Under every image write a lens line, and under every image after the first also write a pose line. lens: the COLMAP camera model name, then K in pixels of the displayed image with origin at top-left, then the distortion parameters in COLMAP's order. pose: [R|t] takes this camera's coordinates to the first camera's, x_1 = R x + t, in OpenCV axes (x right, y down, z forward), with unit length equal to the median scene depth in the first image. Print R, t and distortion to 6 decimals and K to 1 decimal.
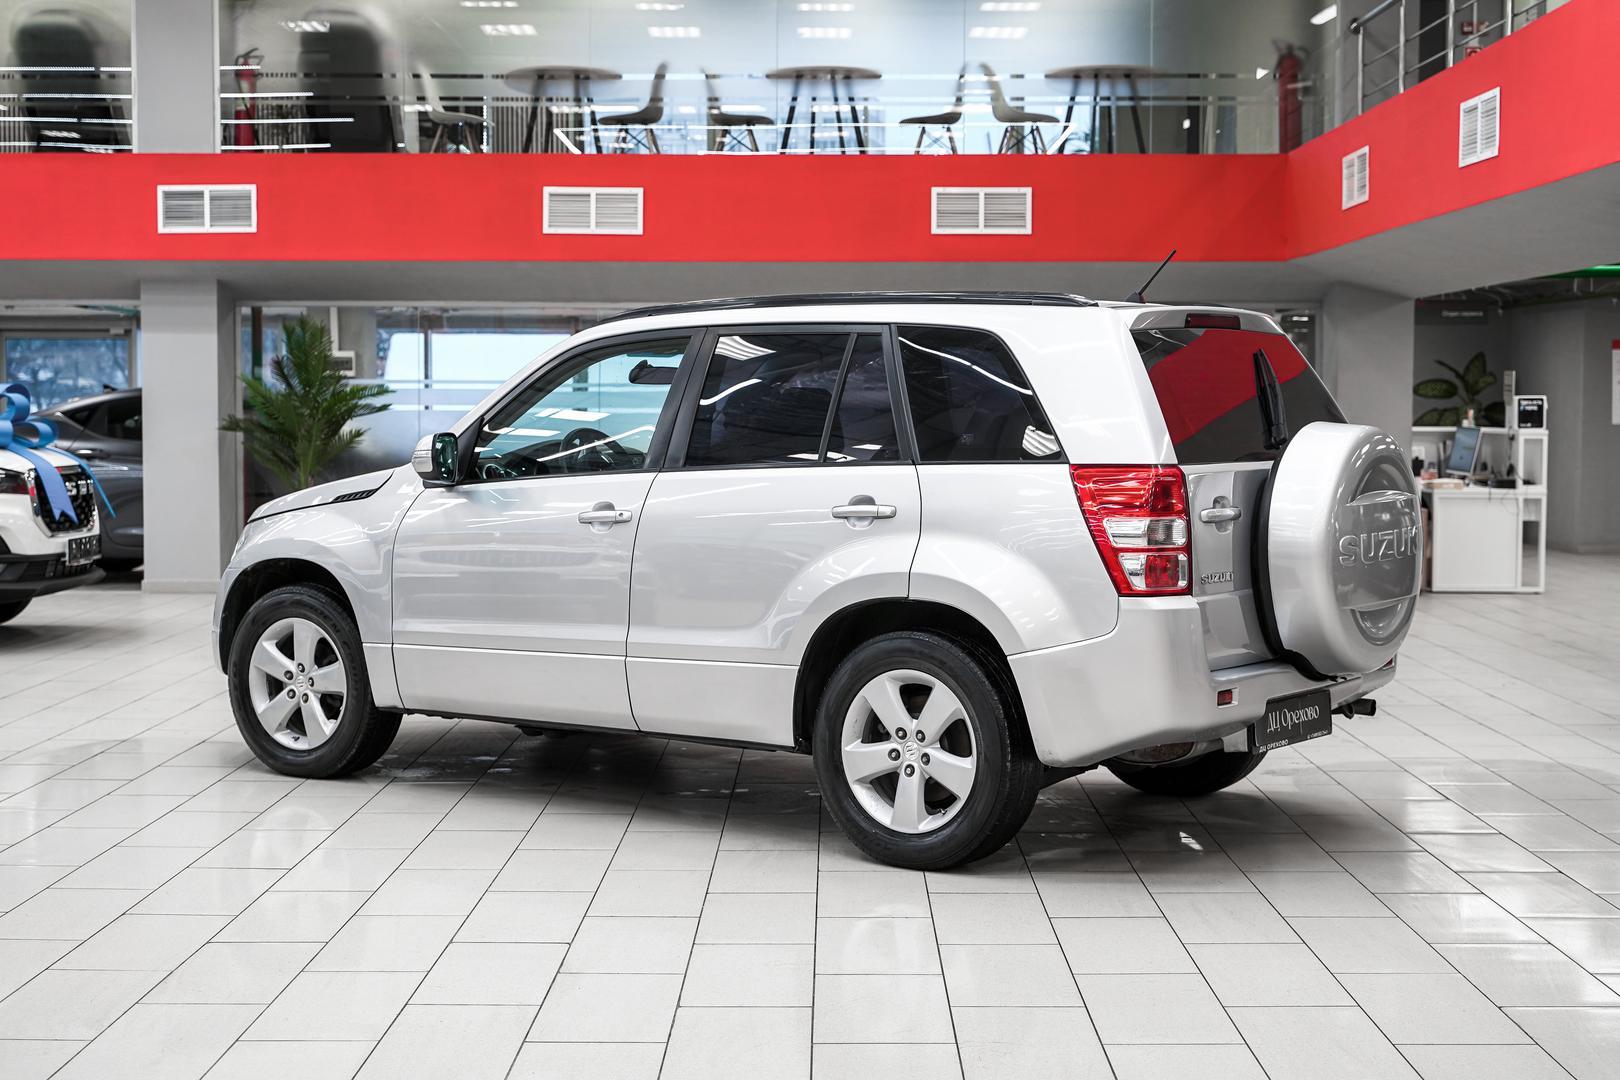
lens RADIAL K [[2361.1, 0, 810.0], [0, 2361.1, 540.0], [0, 0, 1]] dist [0.003853, 0.025796]
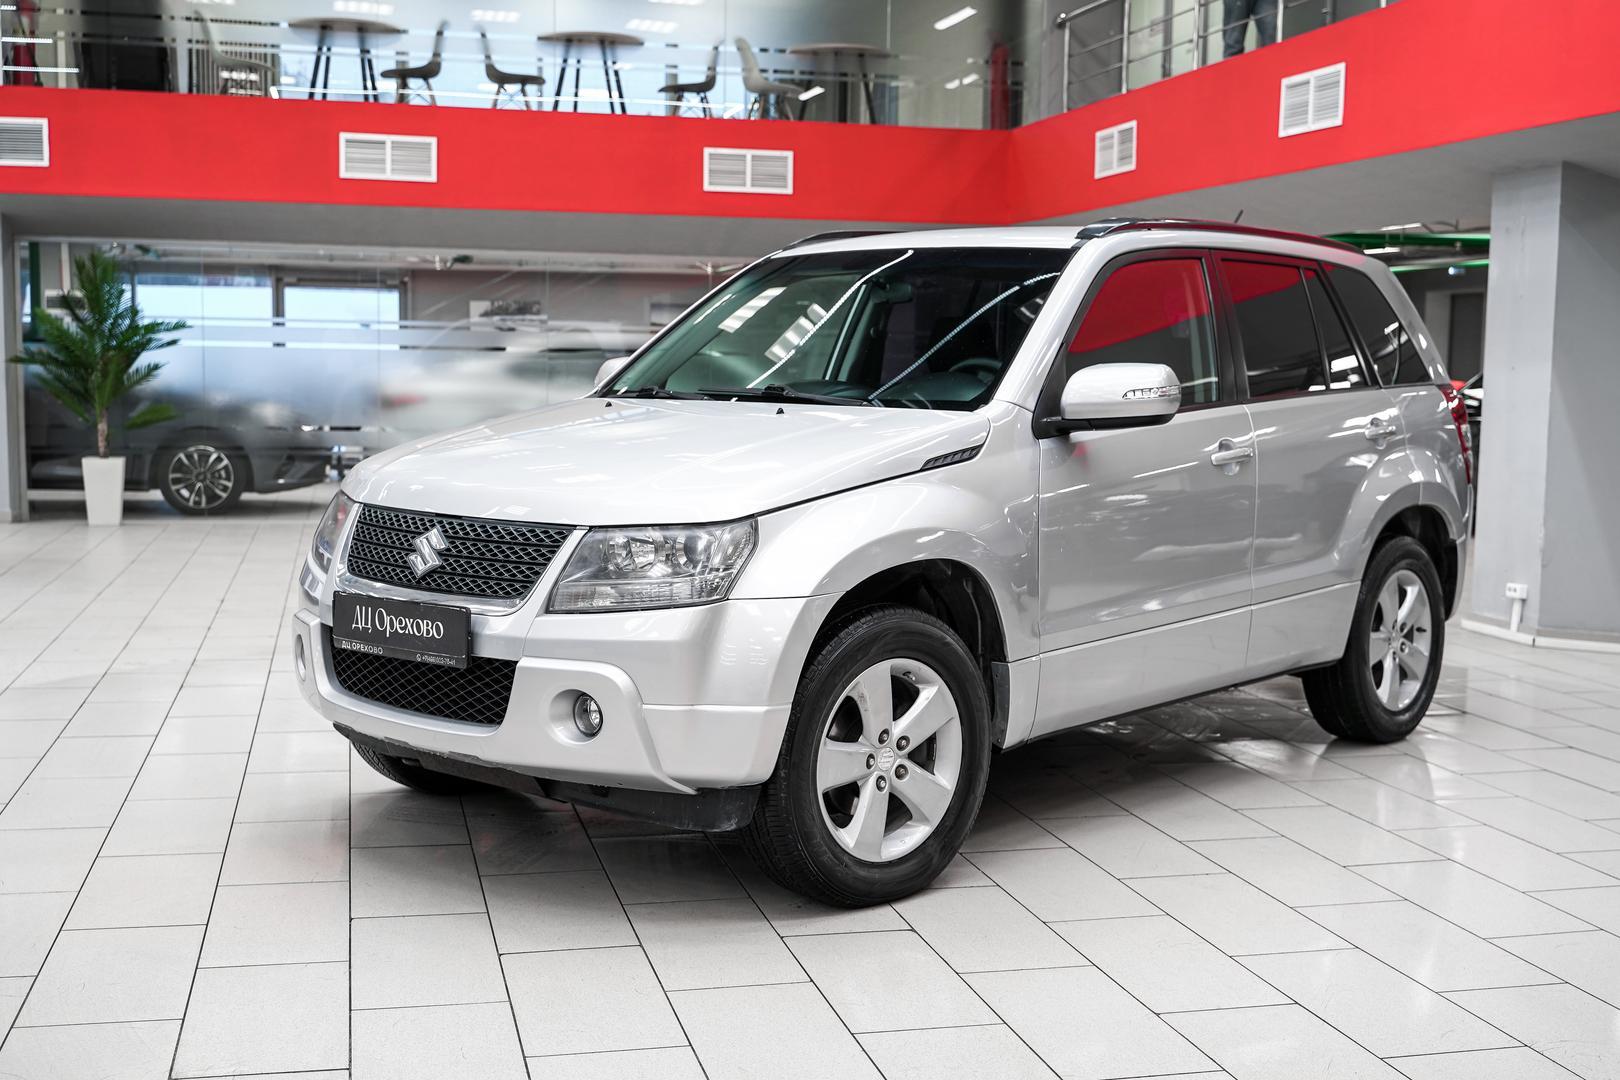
lens RADIAL K [[1752.6, 0, 743.6], [0, 1752.6, 537.9], [0, 0, 1]] dist [0.034361, 0.020300]
pose [[0.973836, -0.012171, 0.226926, -0.112277], [-0.000131, 0.998535, 0.054118, -0.011950], [-0.227252, -0.052732, 0.972407, 0.183919]]
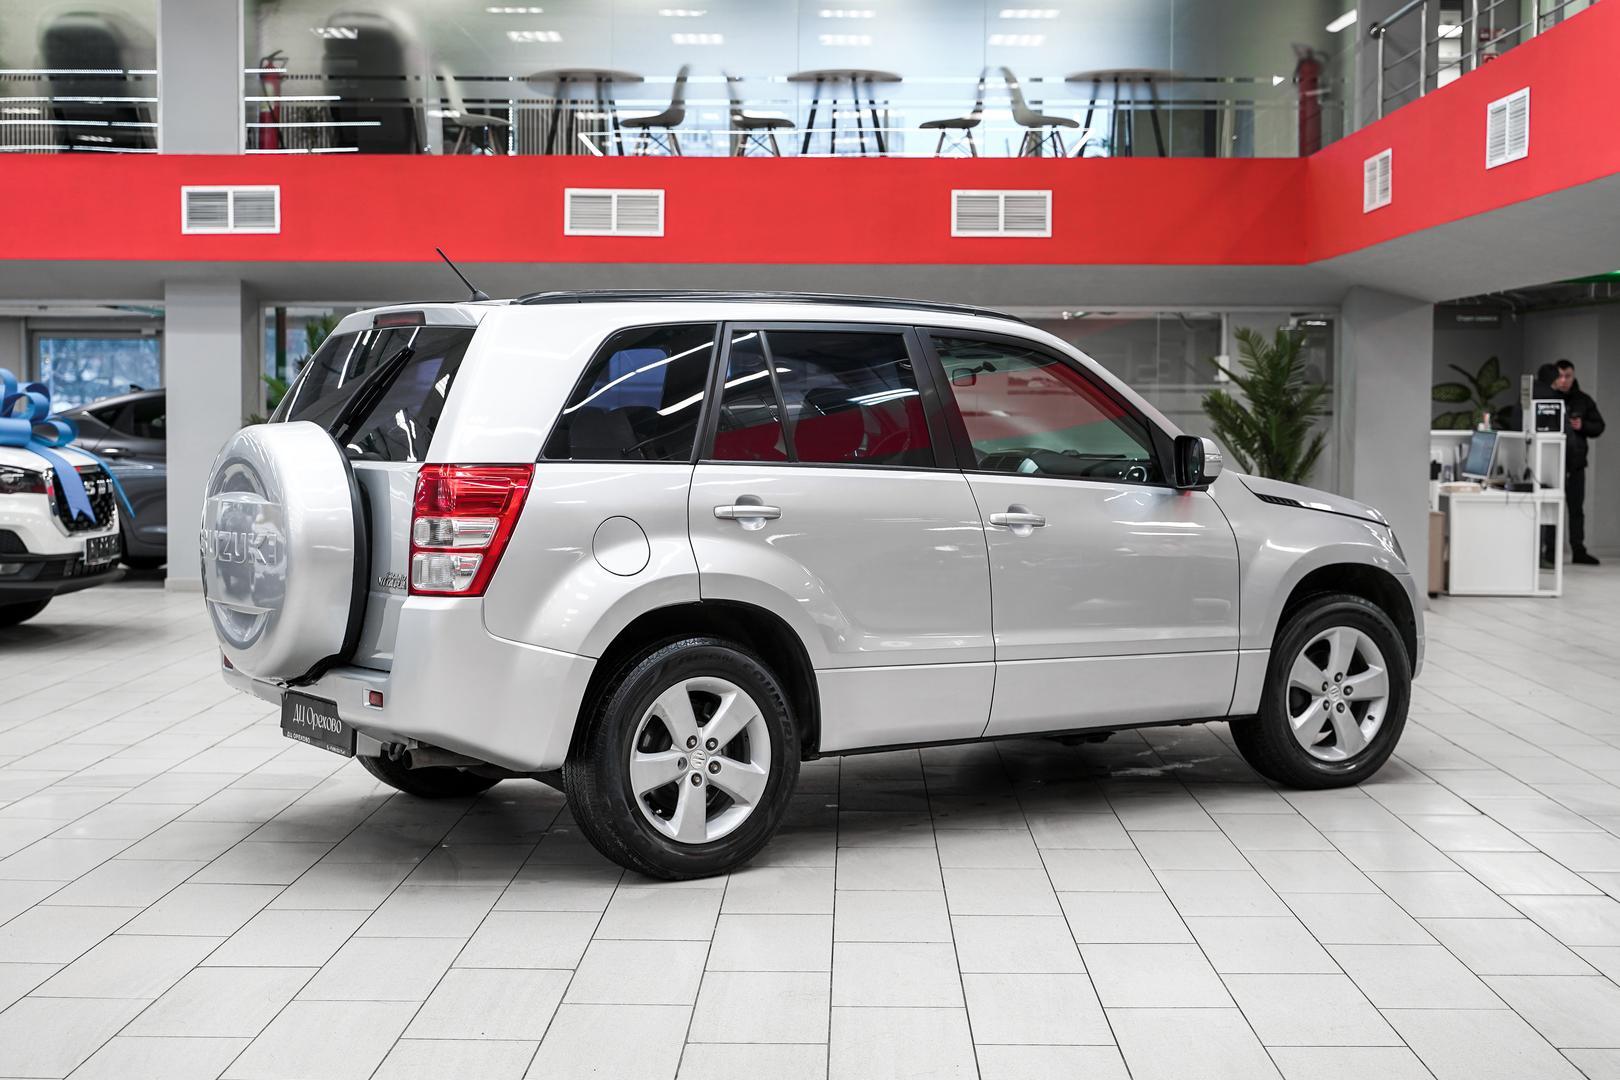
lens RADIAL K [[2279.8, 0, 812.8], [0, 2279.8, 528.7], [0, 0, 1]] dist [0.007445, -0.022607]
pose [[0.999964, 0.003739, -0.007605, 0.000359], [-0.003766, 0.999986, -0.003612, -0.001791], [0.007592, 0.003640, 0.999965, 0.030402]]
